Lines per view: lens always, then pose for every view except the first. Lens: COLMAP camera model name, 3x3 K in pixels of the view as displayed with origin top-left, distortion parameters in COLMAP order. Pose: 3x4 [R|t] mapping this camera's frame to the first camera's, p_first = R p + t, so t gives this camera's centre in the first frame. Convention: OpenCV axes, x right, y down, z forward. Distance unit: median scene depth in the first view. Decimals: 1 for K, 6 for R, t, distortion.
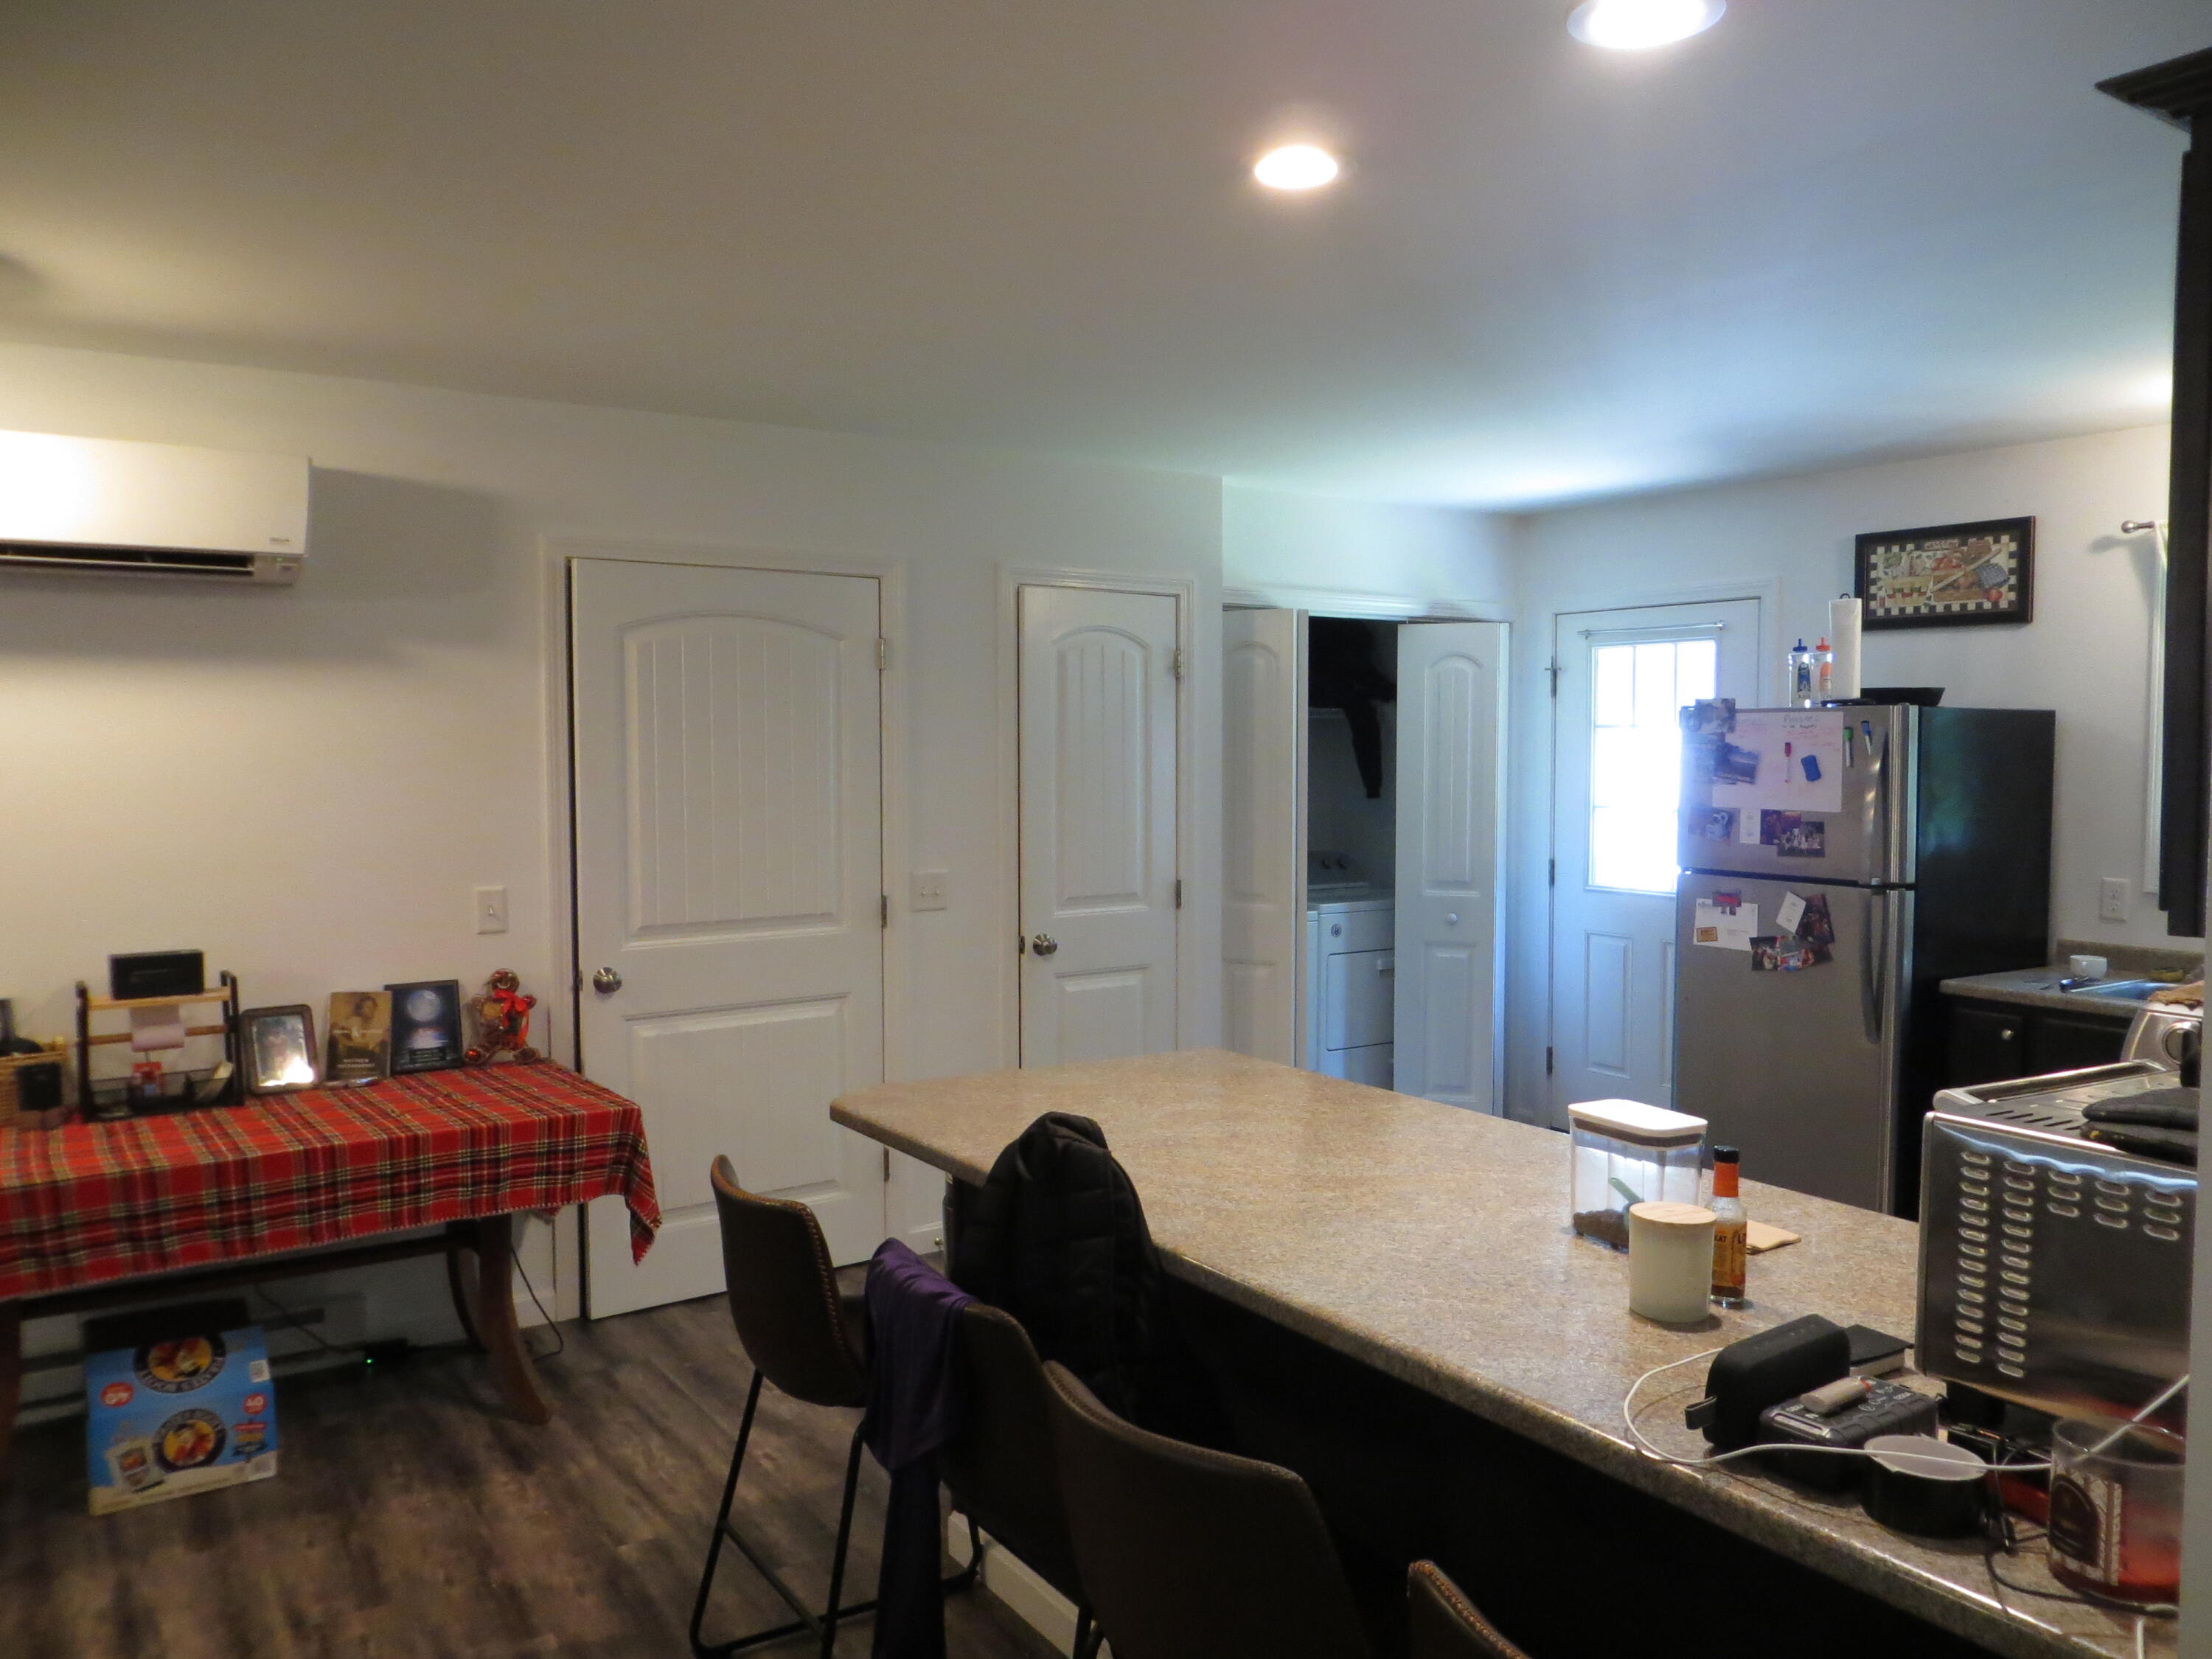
lens RADIAL K [[1676.6, 0, 1097.2], [0, 1676.6, 816.3], [0, 0, 1]] dist [-0.010407, -0.003685]
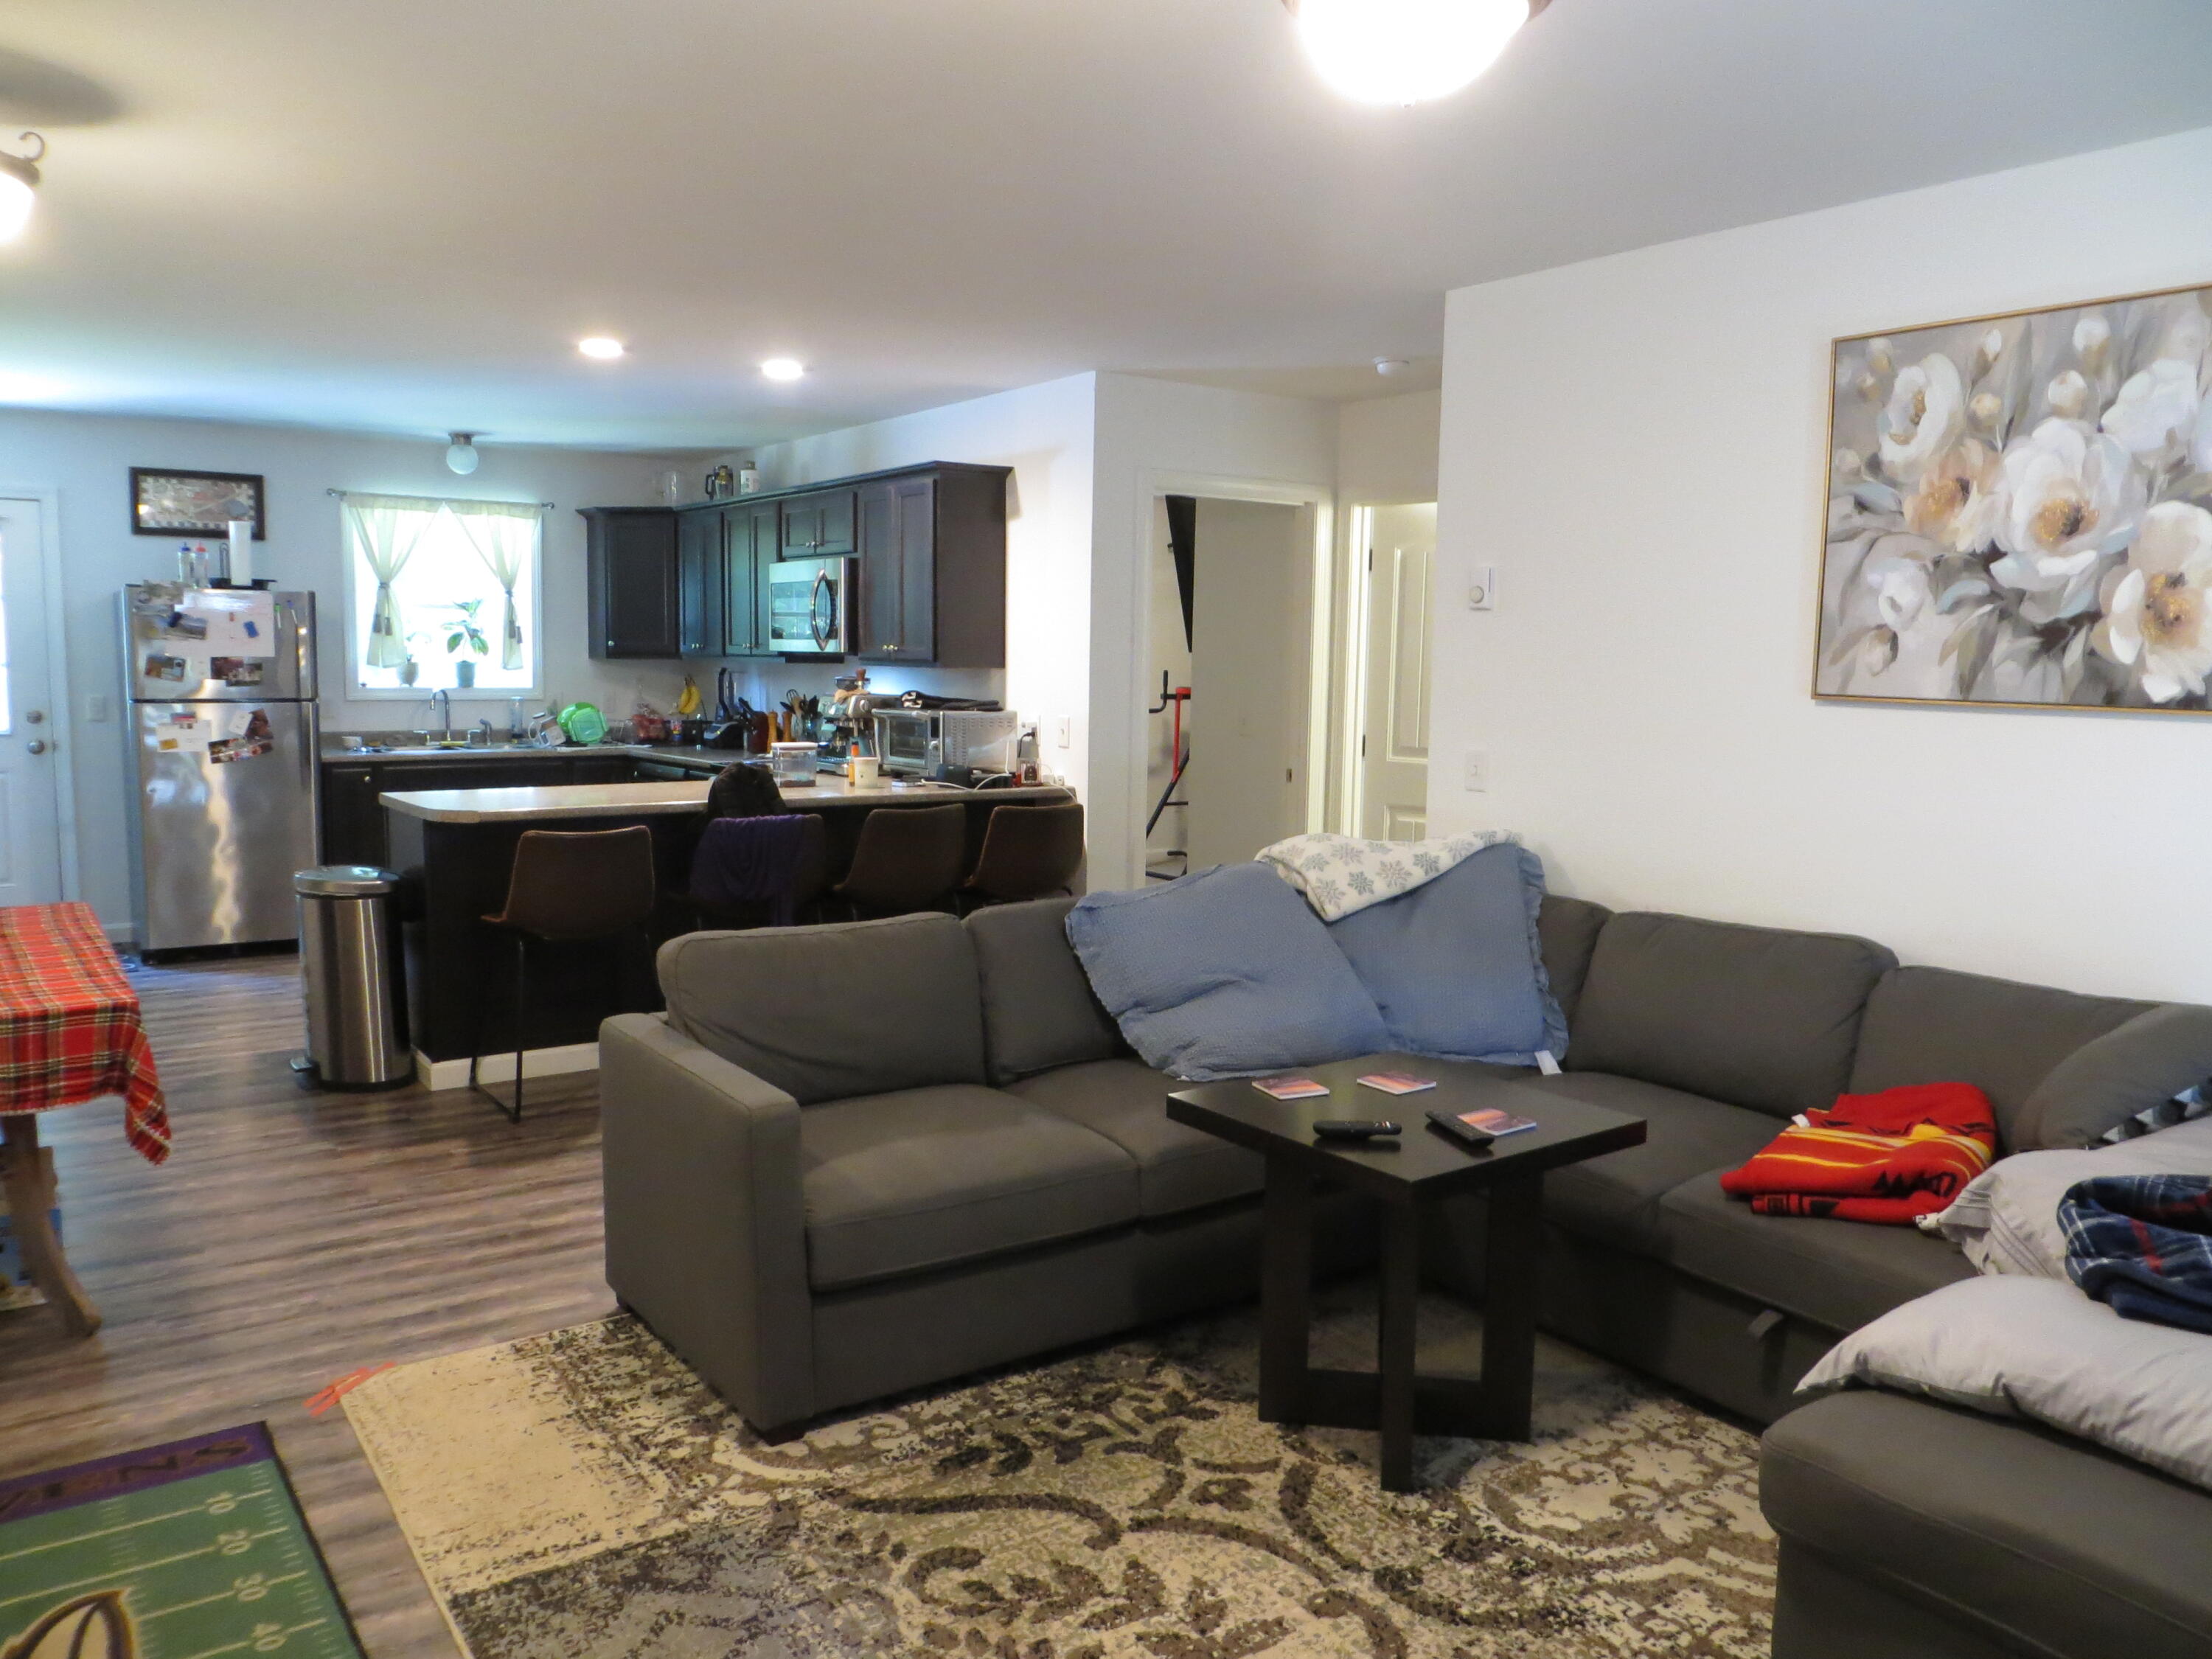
lens RADIAL K [[1676.6, 0, 1128.3], [0, 1676.6, 836.1], [0, 0, 1]] dist [-0.010407, -0.003685]
pose [[-0.039184, -0.110492, 0.993104, -1.177493], [0.034529, 0.993124, 0.111857, 0.017525], [-0.998635, 0.038674, -0.035099, 0.238942]]
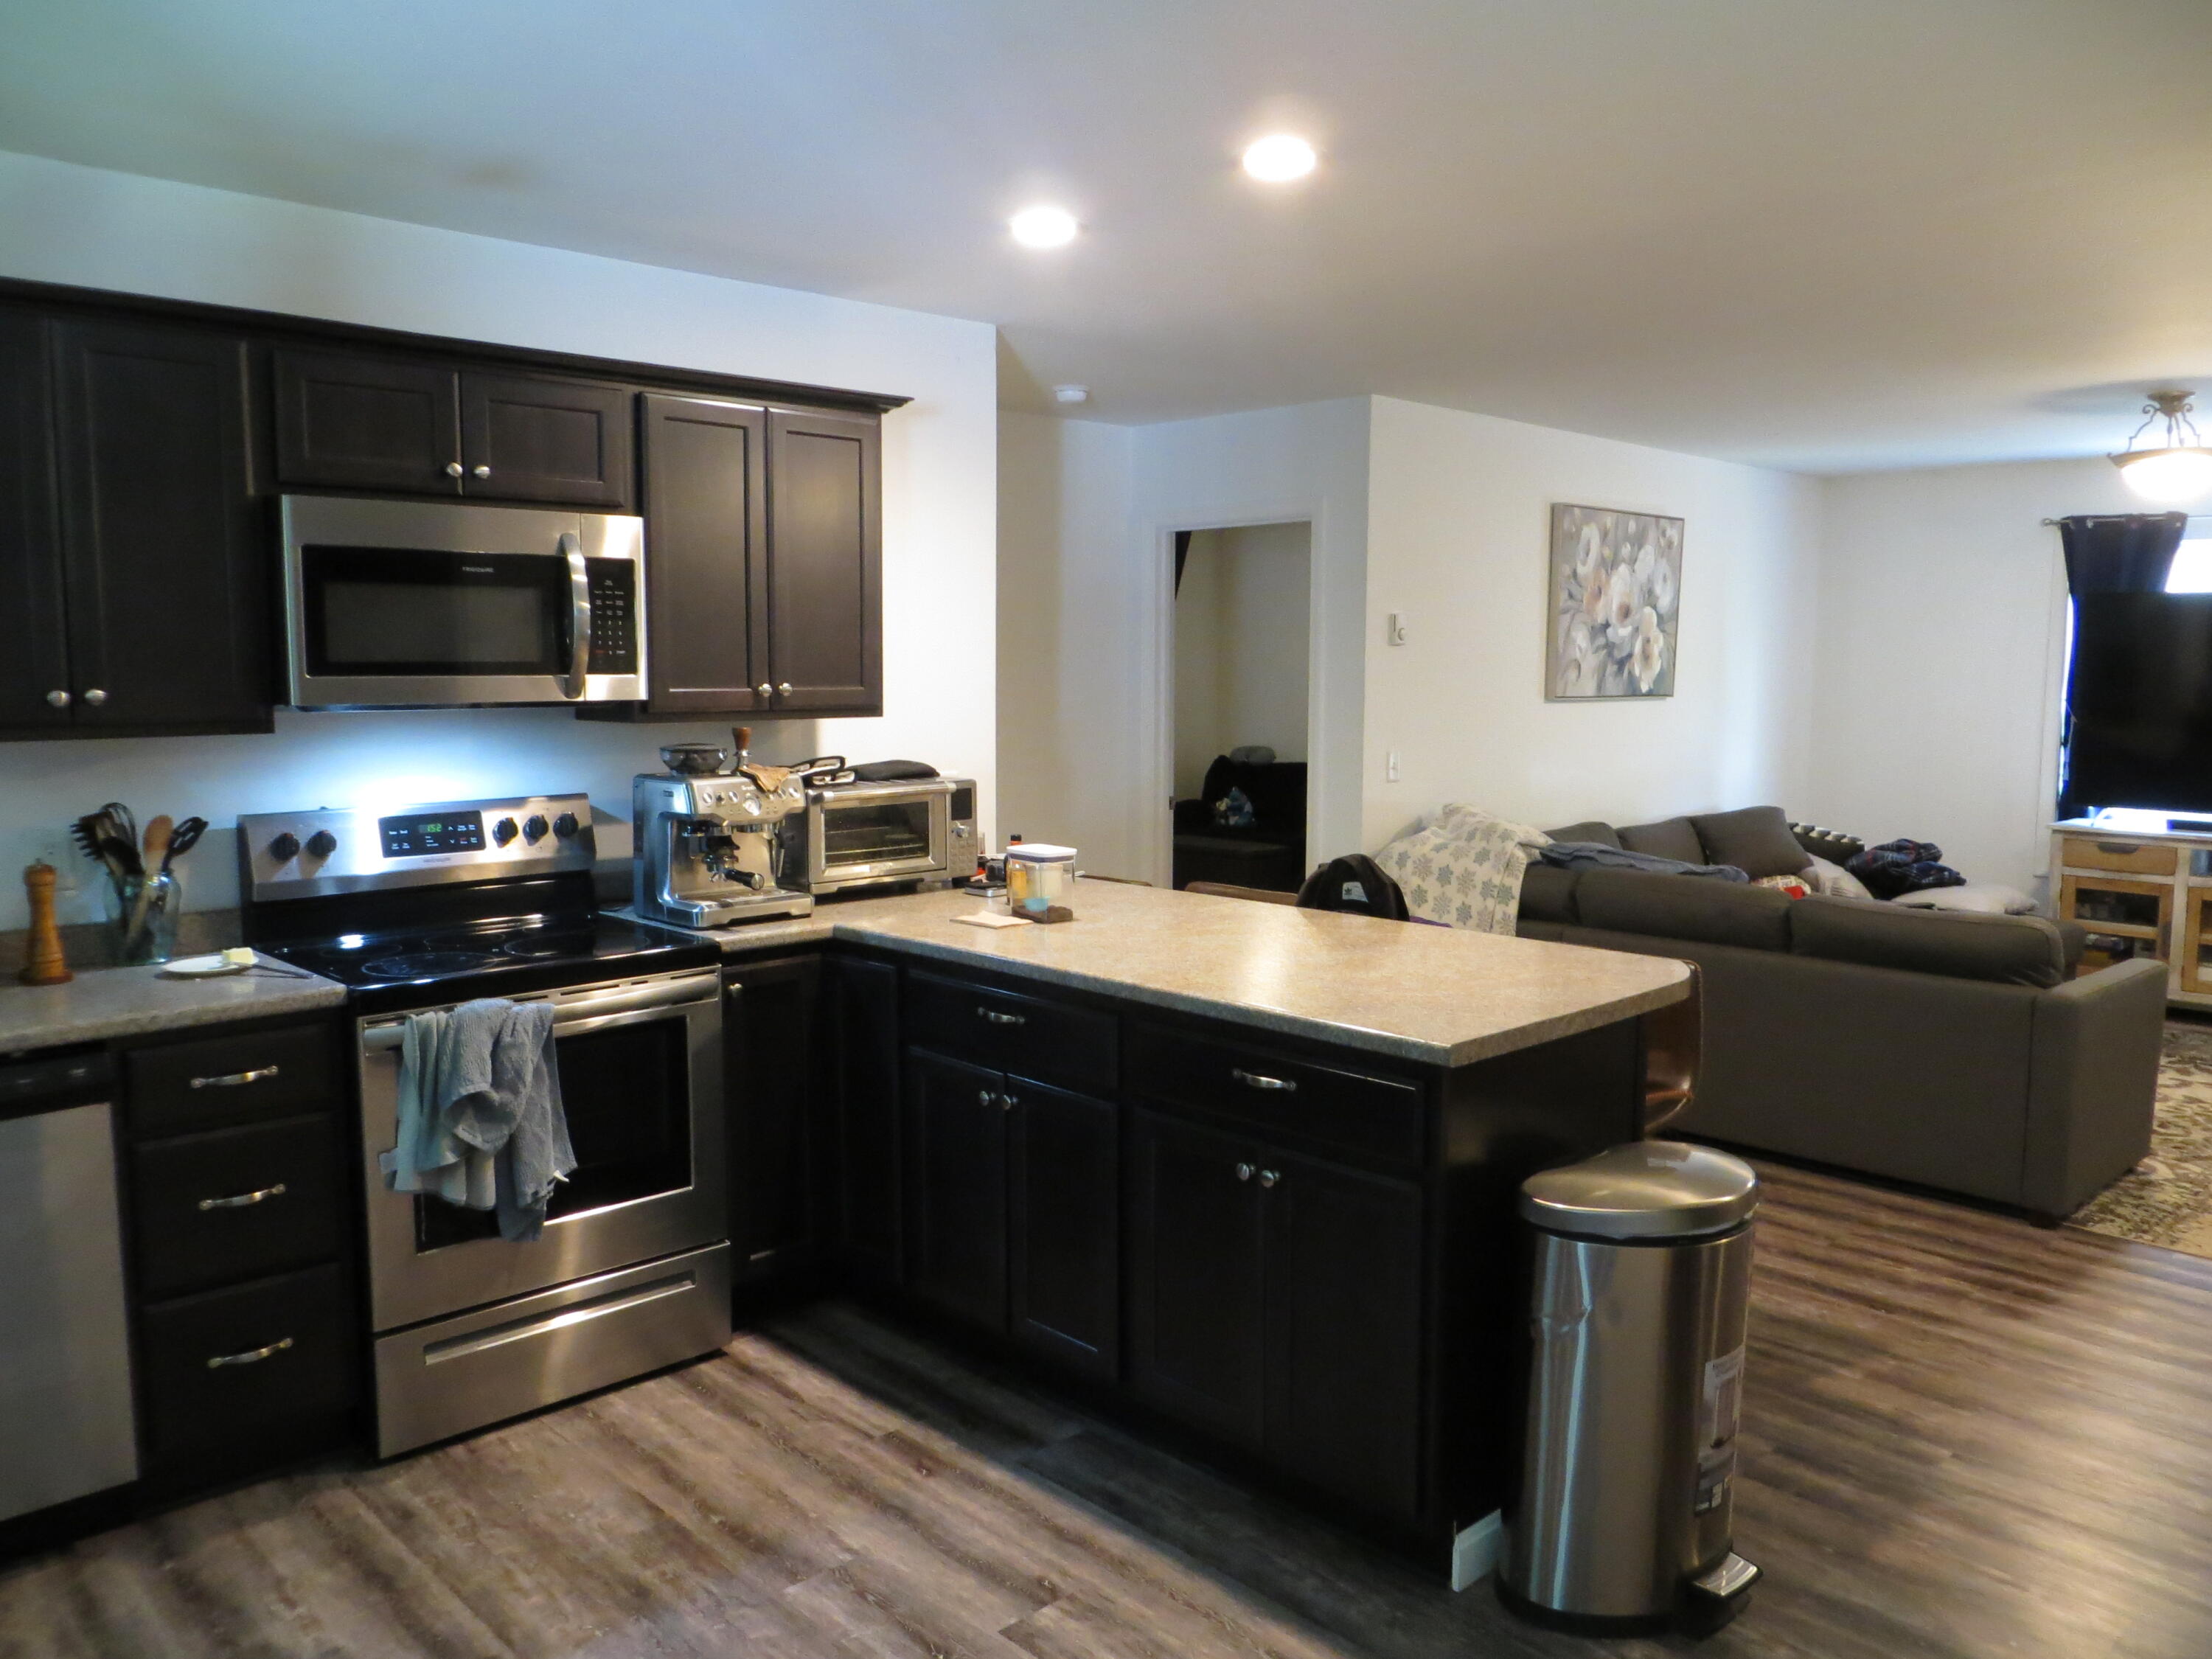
lens RADIAL K [[1676.6, 0, 1092.9], [0, 1676.6, 827.1], [0, 0, 1]] dist [-0.010407, -0.003685]
pose [[-0.984099, 0.014634, -0.177015, 0.265734], [-0.011626, 0.989156, 0.146410, -0.045236], [0.177238, 0.146140, -0.973257, 1.237781]]
